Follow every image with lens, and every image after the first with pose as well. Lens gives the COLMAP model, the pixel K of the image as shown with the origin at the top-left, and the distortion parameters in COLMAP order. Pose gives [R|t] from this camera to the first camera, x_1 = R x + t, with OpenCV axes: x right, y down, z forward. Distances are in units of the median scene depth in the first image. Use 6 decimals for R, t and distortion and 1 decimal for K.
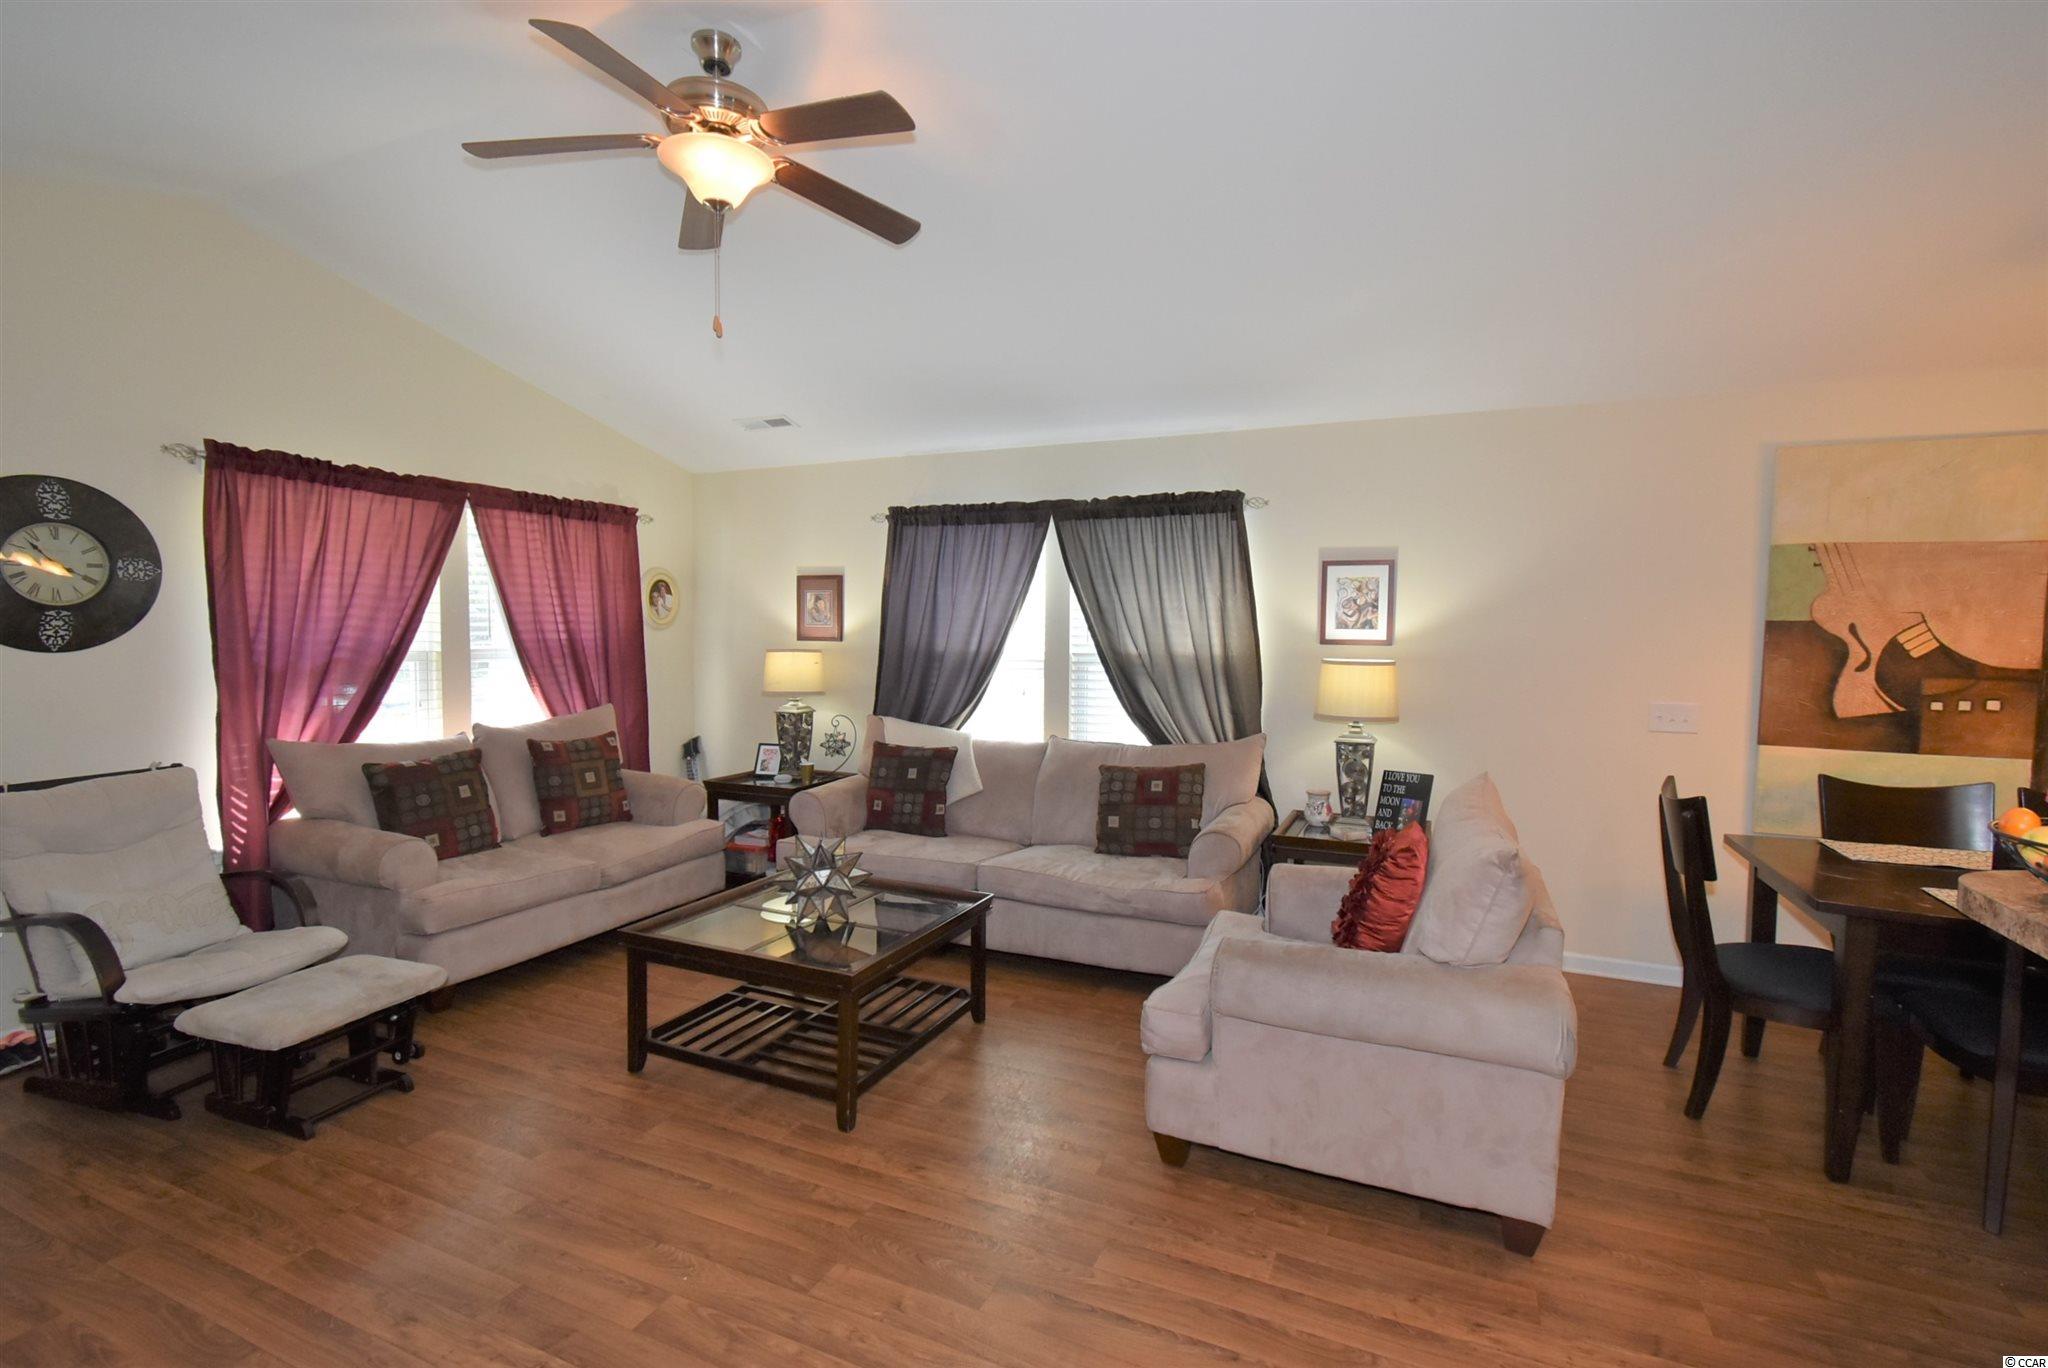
lens RADIAL K [[921.8, 0, 1025.9], [0, 921.8, 682.3], [0, 0, 1]] dist [-0.000083, -0.000405]
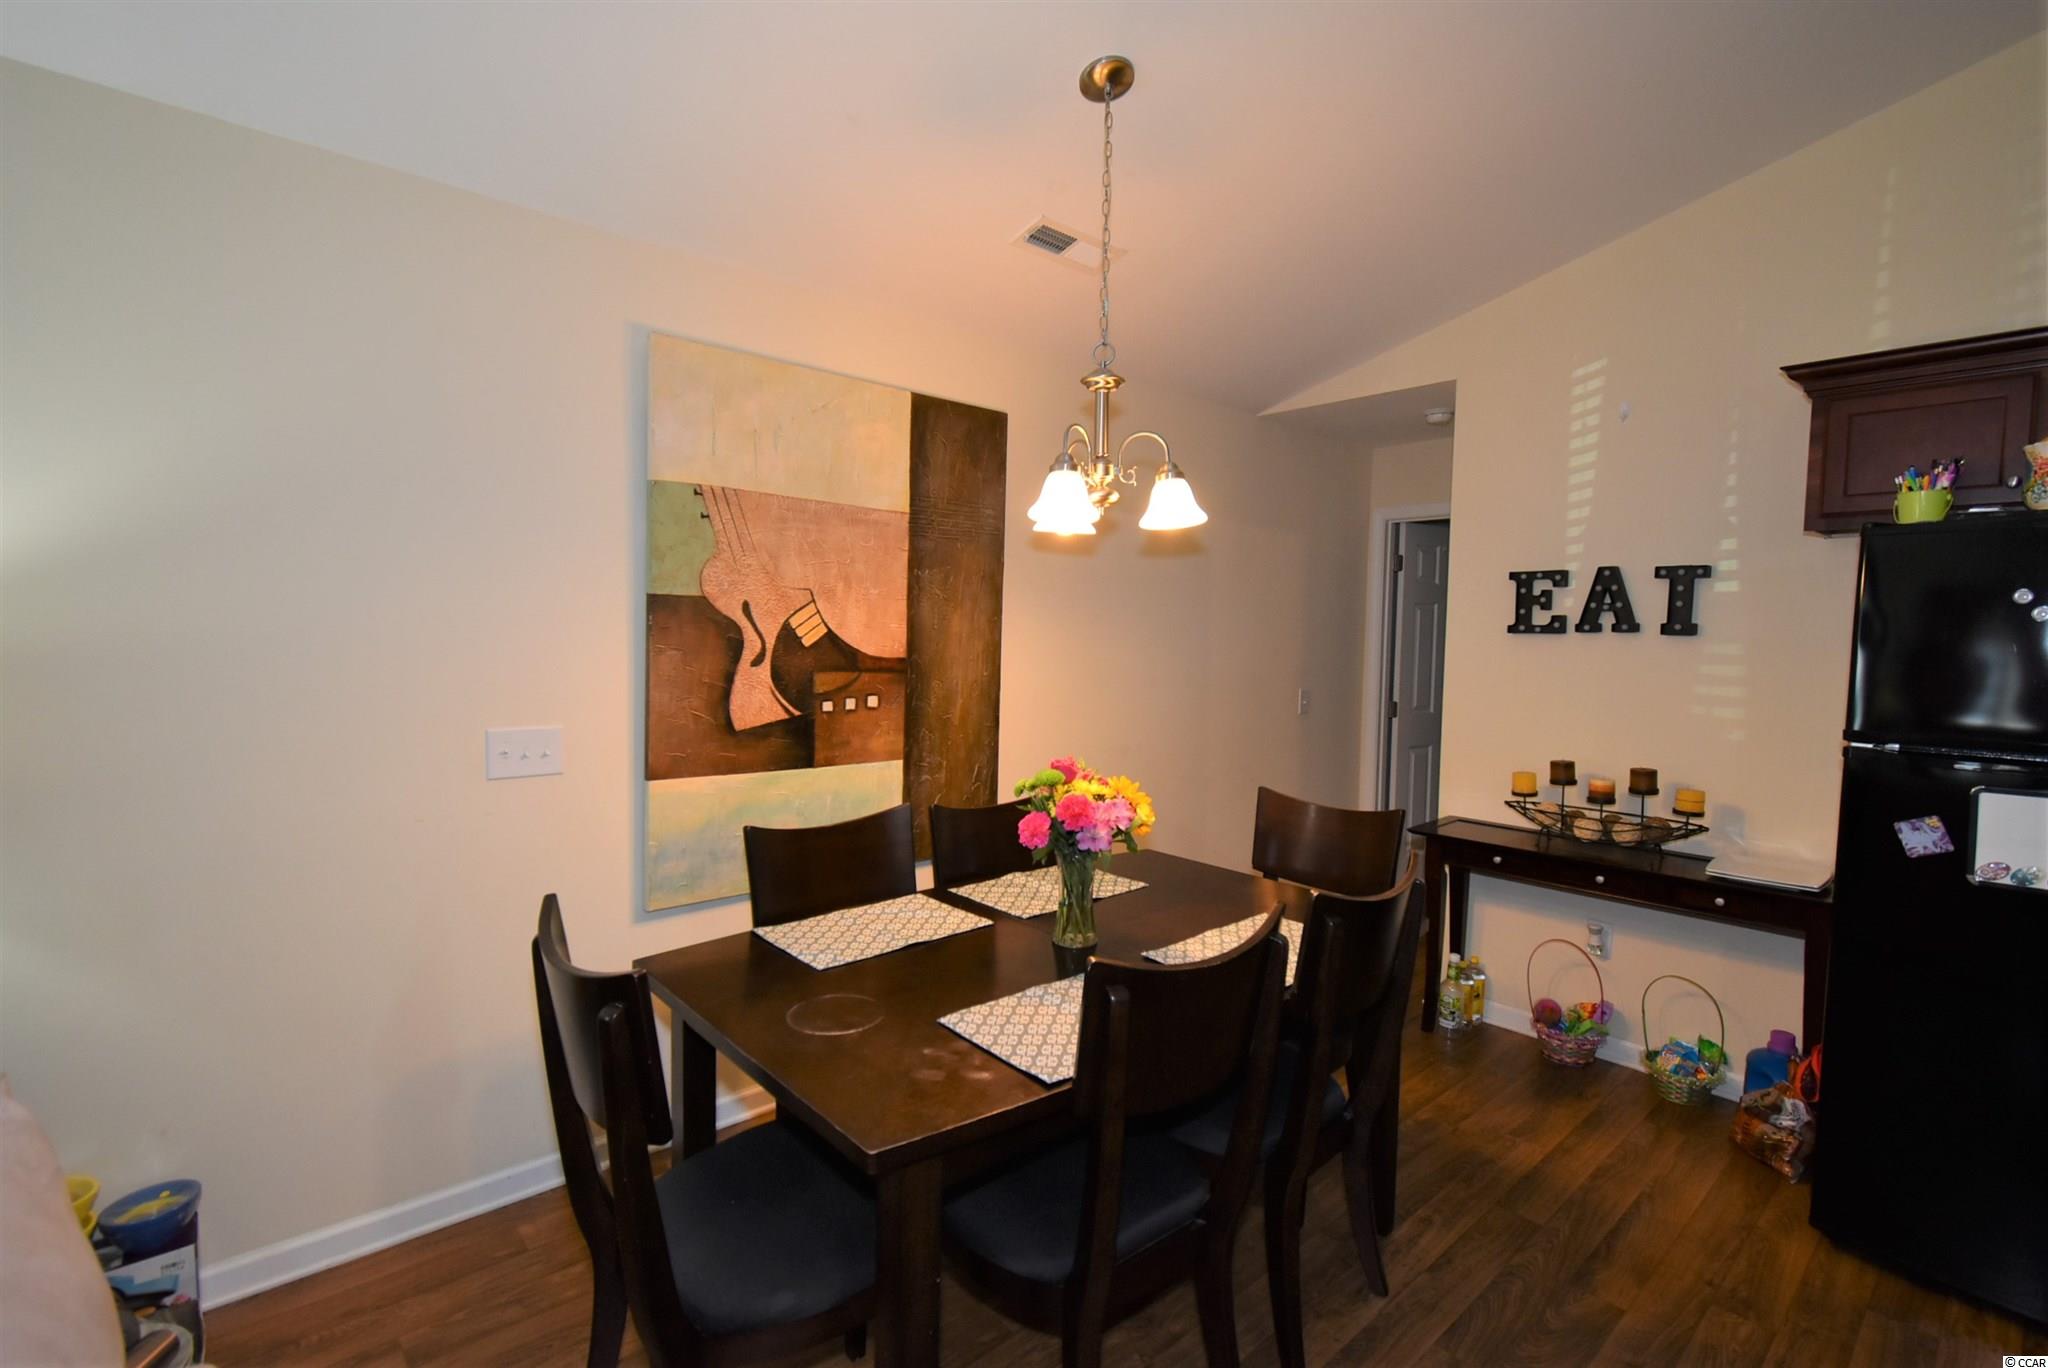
lens RADIAL K [[921.8, 0, 1028.3], [0, 921.8, 675.7], [0, 0, 1]] dist [-0.000083, -0.000405]
pose [[0.407922, -0.046102, 0.911852, 0.320671], [0.034418, 0.998791, 0.035100, -0.022889], [-0.912368, 0.017066, 0.409016, 0.501242]]
